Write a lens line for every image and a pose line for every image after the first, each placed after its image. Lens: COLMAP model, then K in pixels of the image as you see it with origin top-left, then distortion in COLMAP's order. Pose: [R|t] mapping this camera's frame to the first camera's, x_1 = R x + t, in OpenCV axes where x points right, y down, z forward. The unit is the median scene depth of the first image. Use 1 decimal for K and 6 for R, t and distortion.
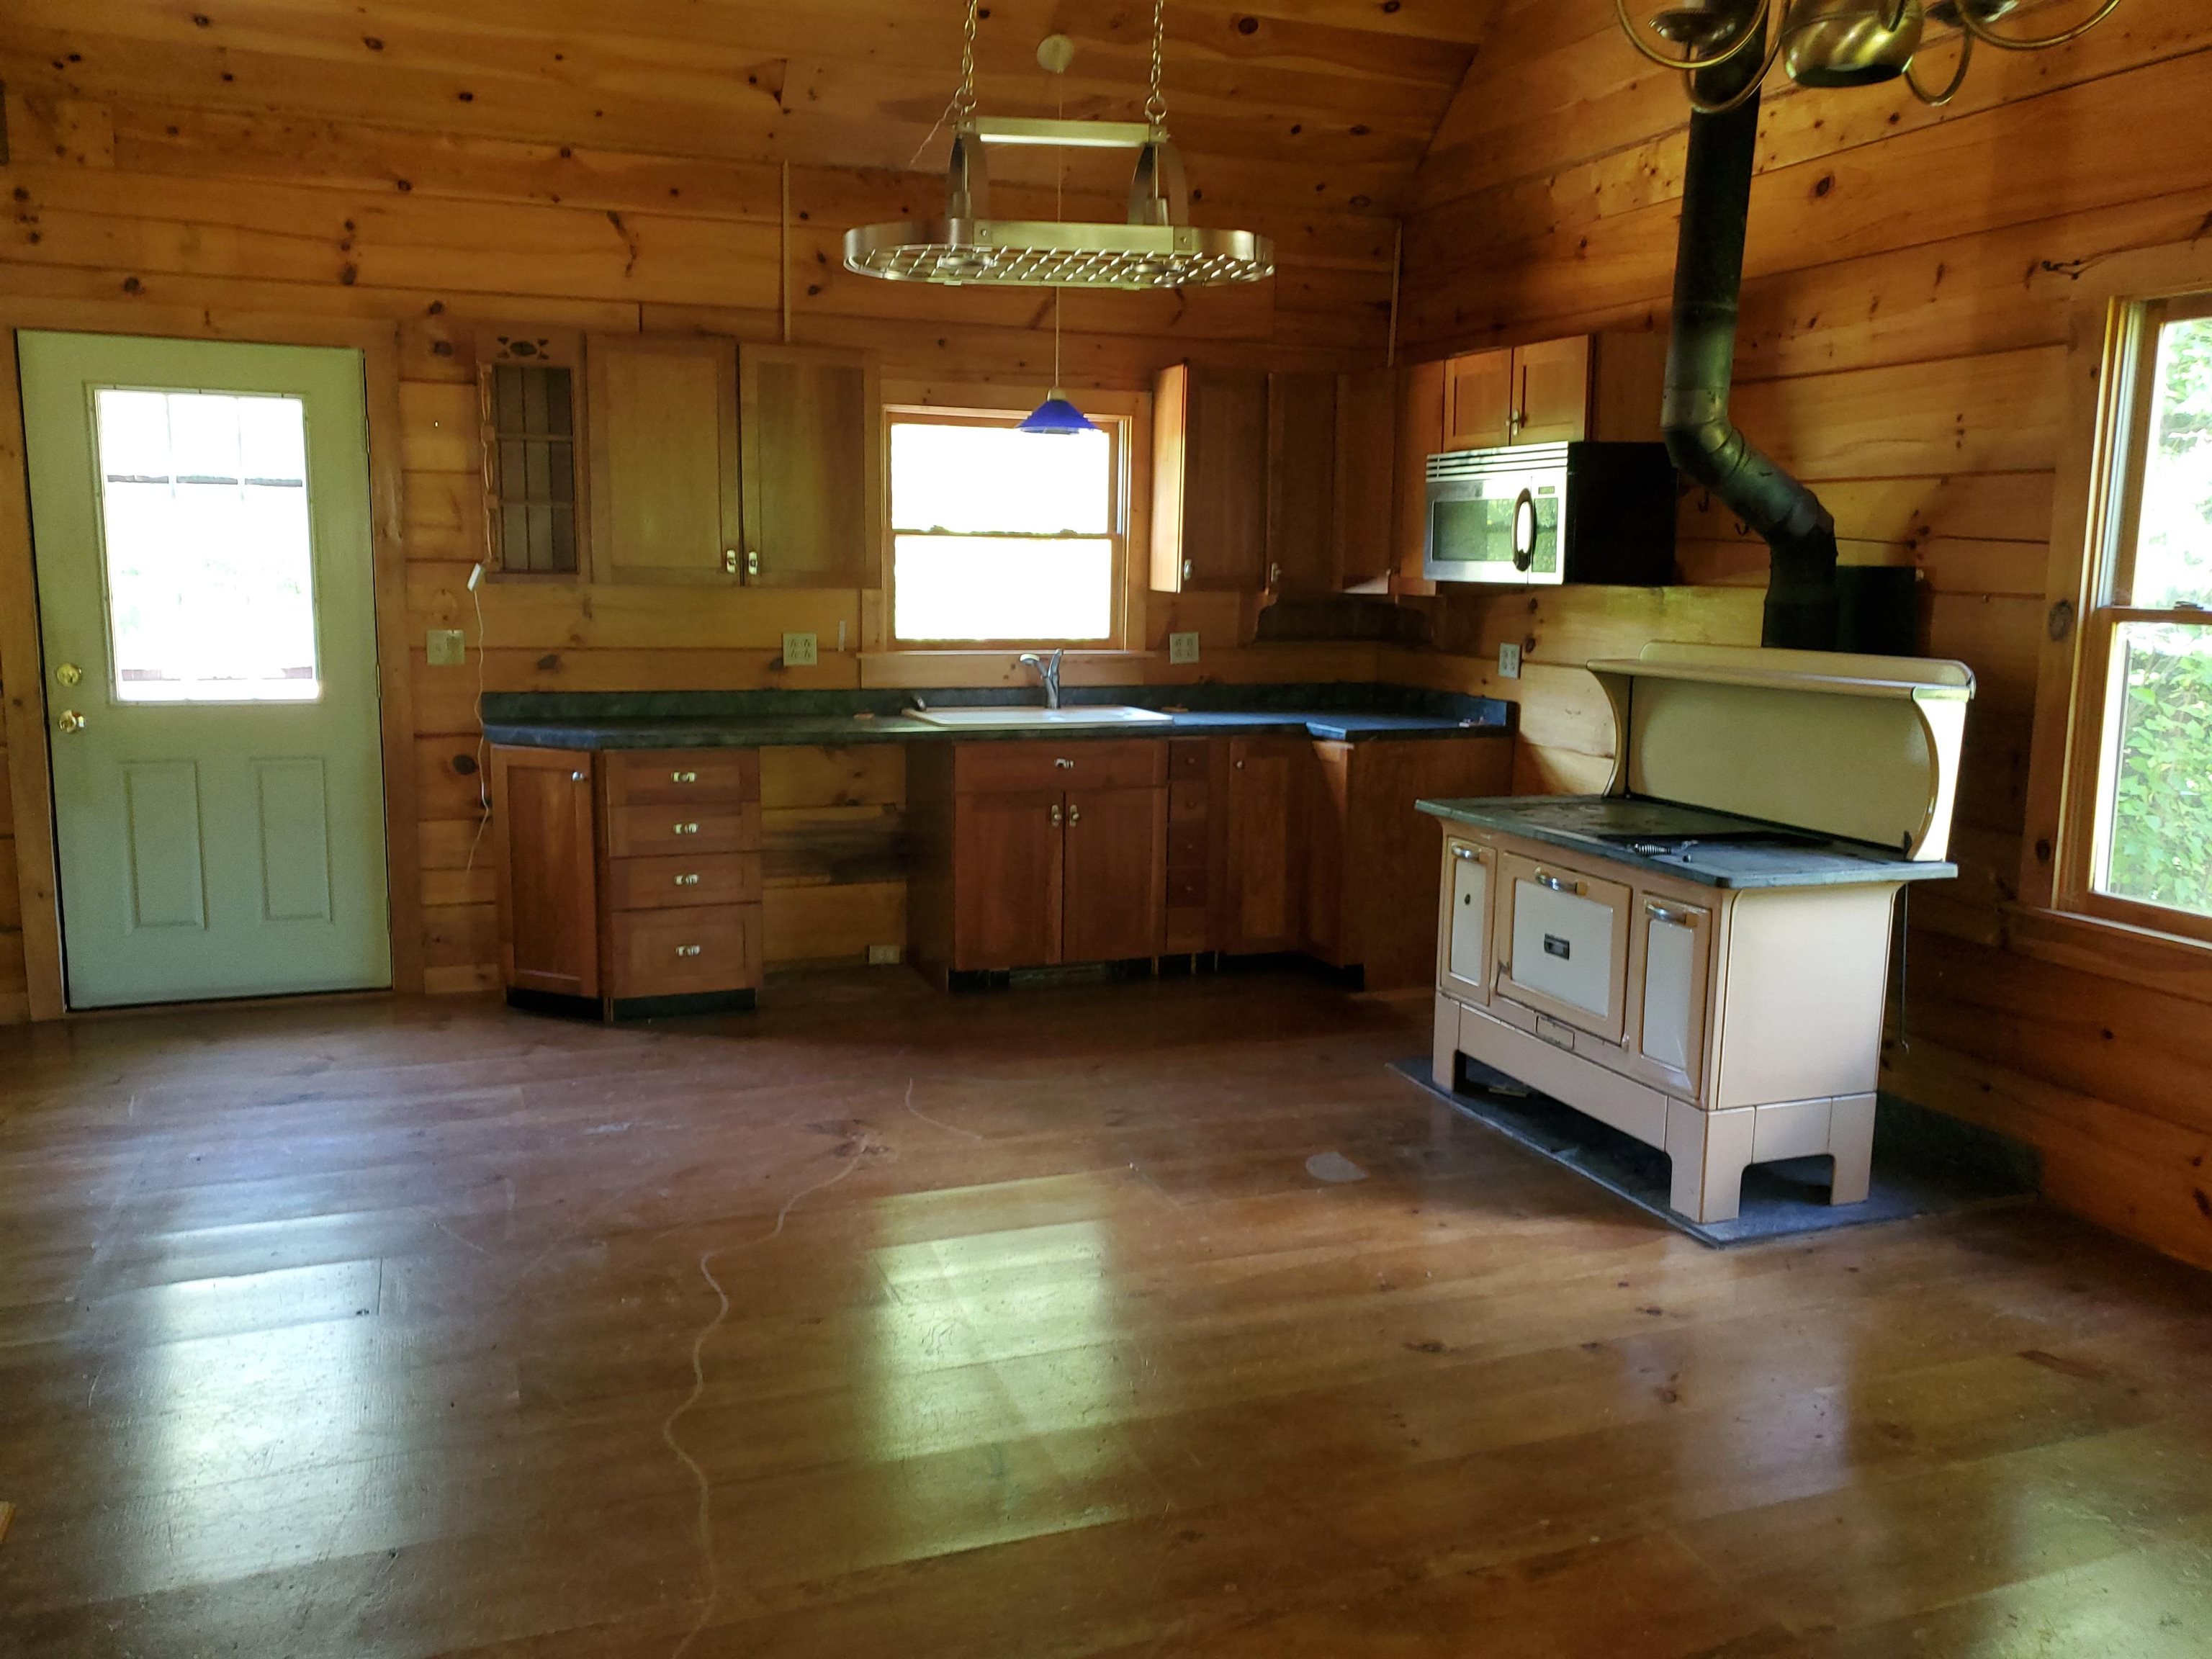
lens RADIAL K [[1735.6, 0, 1101.0], [0, 1735.6, 833.0], [0, 0, 1]] dist [0.028165, -0.023633]
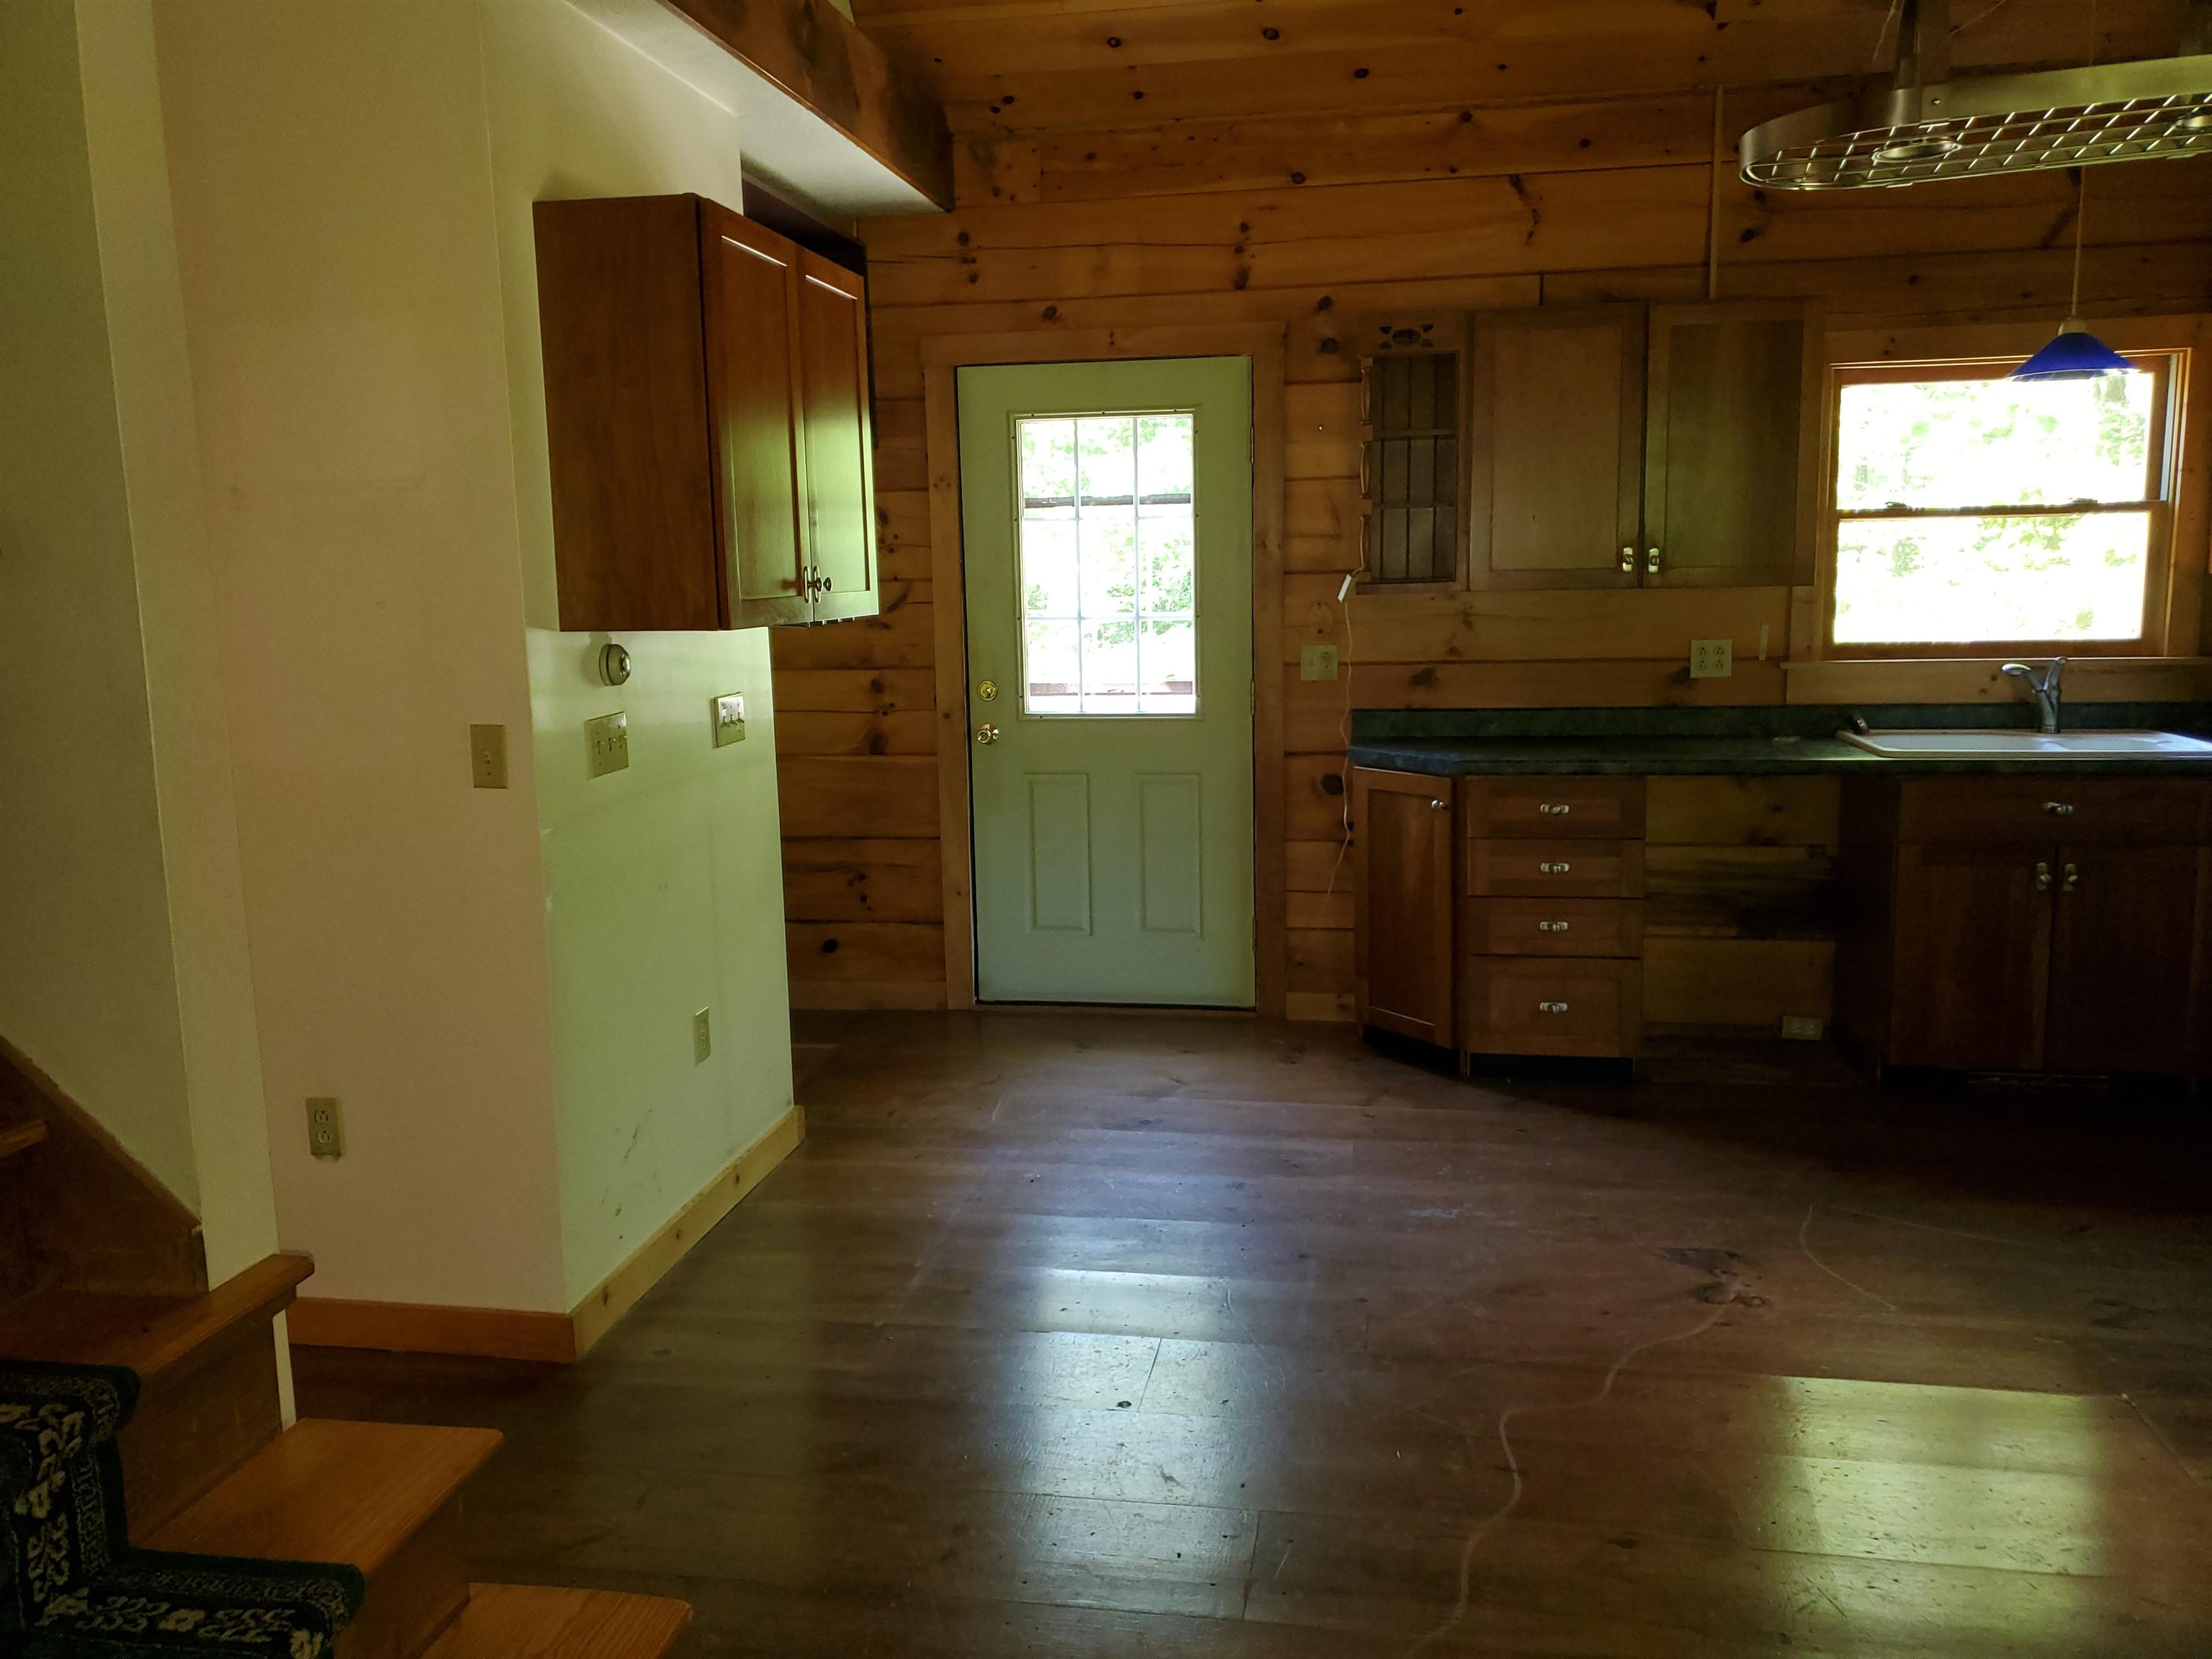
lens RADIAL K [[1735.6, 0, 1106.1], [0, 1735.6, 806.0], [0, 0, 1]] dist [0.028165, -0.023633]
pose [[0.857840, 0.041075, -0.512273, 0.013338], [-0.046788, 0.998903, 0.001744, -0.023873], [0.511783, 0.022472, 0.858821, 0.131743]]
